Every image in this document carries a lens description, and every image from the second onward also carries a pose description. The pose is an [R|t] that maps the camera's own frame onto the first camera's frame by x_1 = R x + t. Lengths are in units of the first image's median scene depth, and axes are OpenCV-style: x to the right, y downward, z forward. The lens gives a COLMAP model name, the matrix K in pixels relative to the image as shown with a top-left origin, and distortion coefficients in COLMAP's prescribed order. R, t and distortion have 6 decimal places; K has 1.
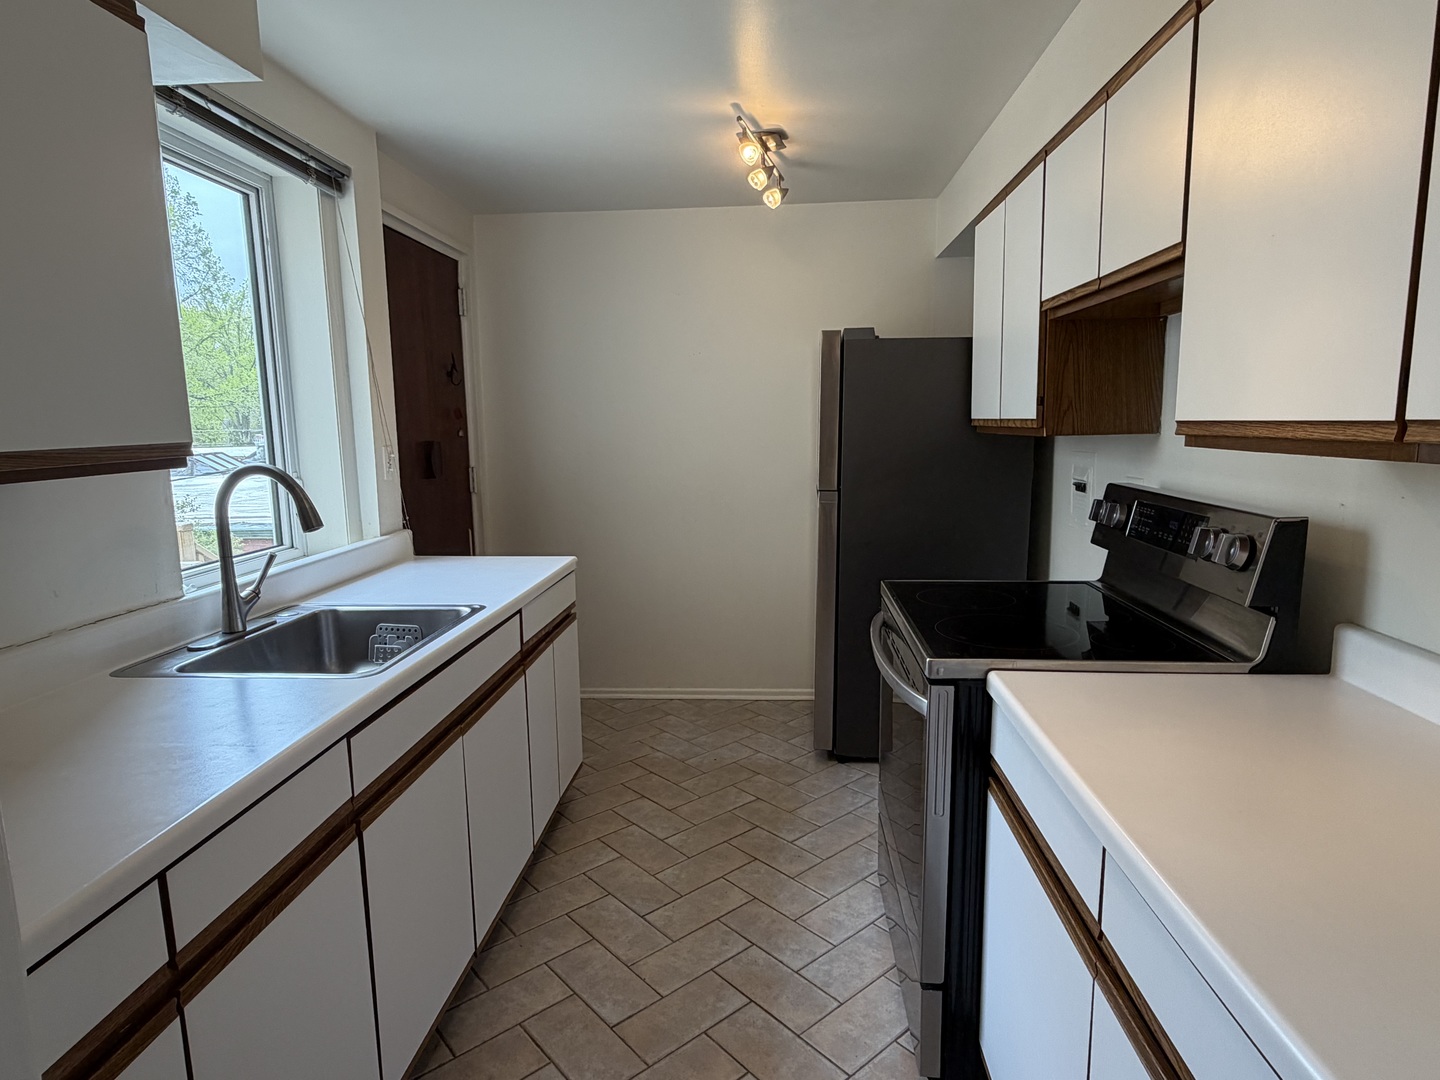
lens RADIAL K [[808.1, 0, 720.0], [0, 808.1, 540.0], [0, 0, 1]] dist [0.001783, 0.000171]
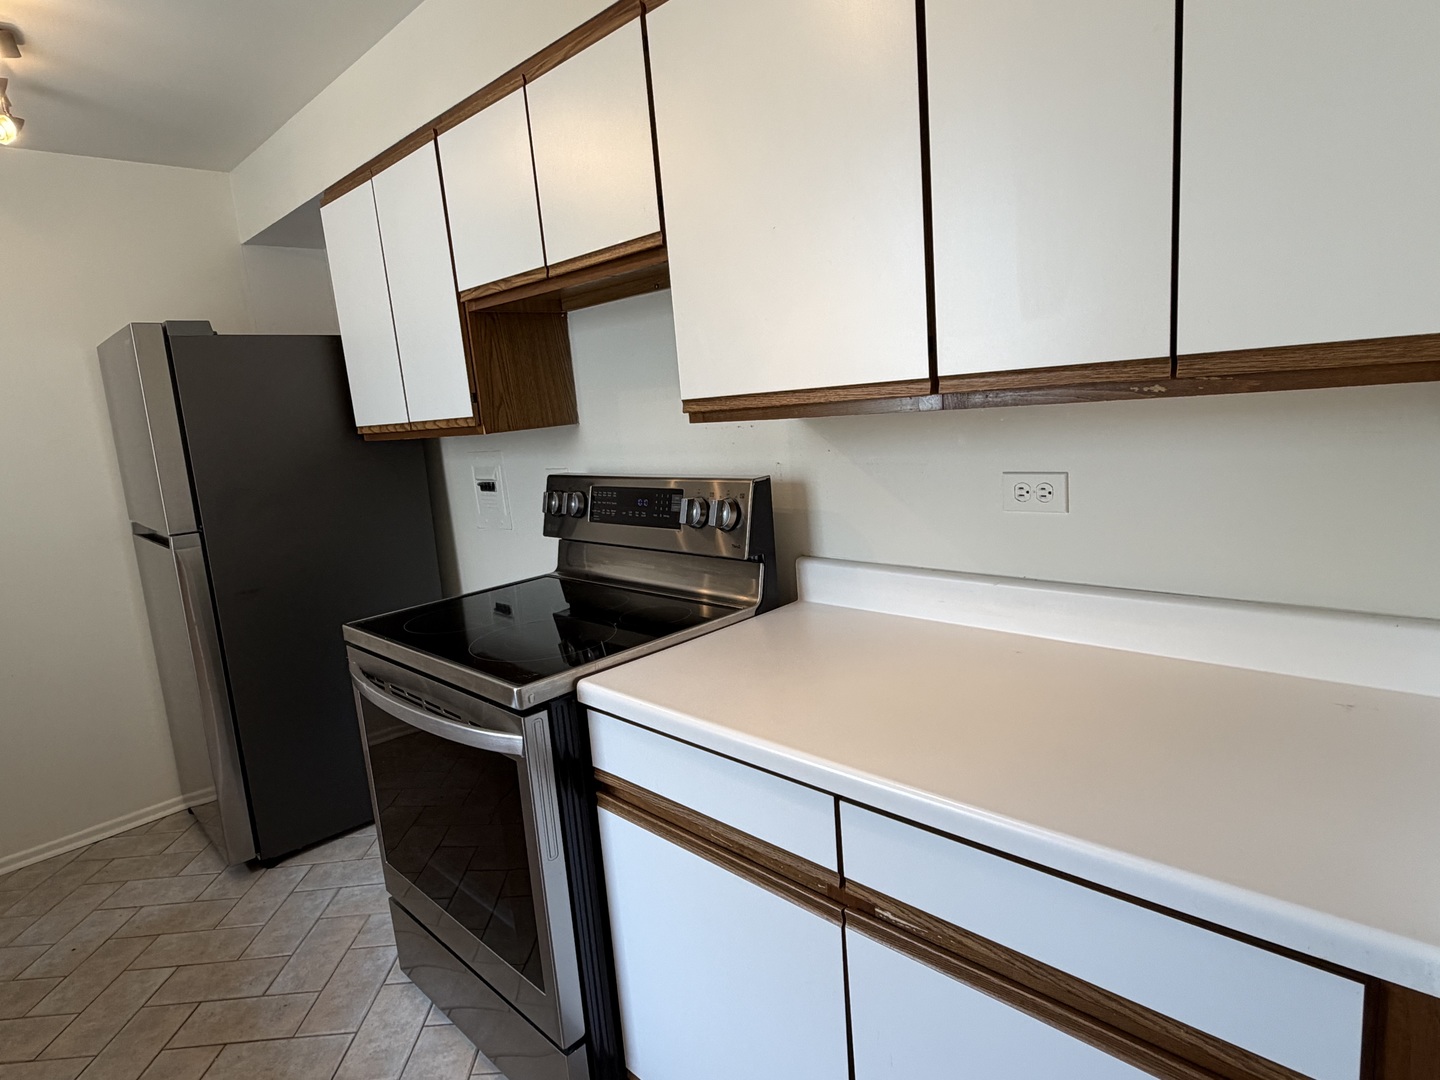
lens RADIAL K [[808.1, 0, 720.0], [0, 808.1, 540.0], [0, 0, 1]] dist [0.001783, 0.000171]
pose [[0.655096, -0.171202, 0.735893, -0.140127], [0.183970, 0.980819, 0.064412, -0.016292], [-0.732805, 0.093186, 0.674027, 0.166445]]
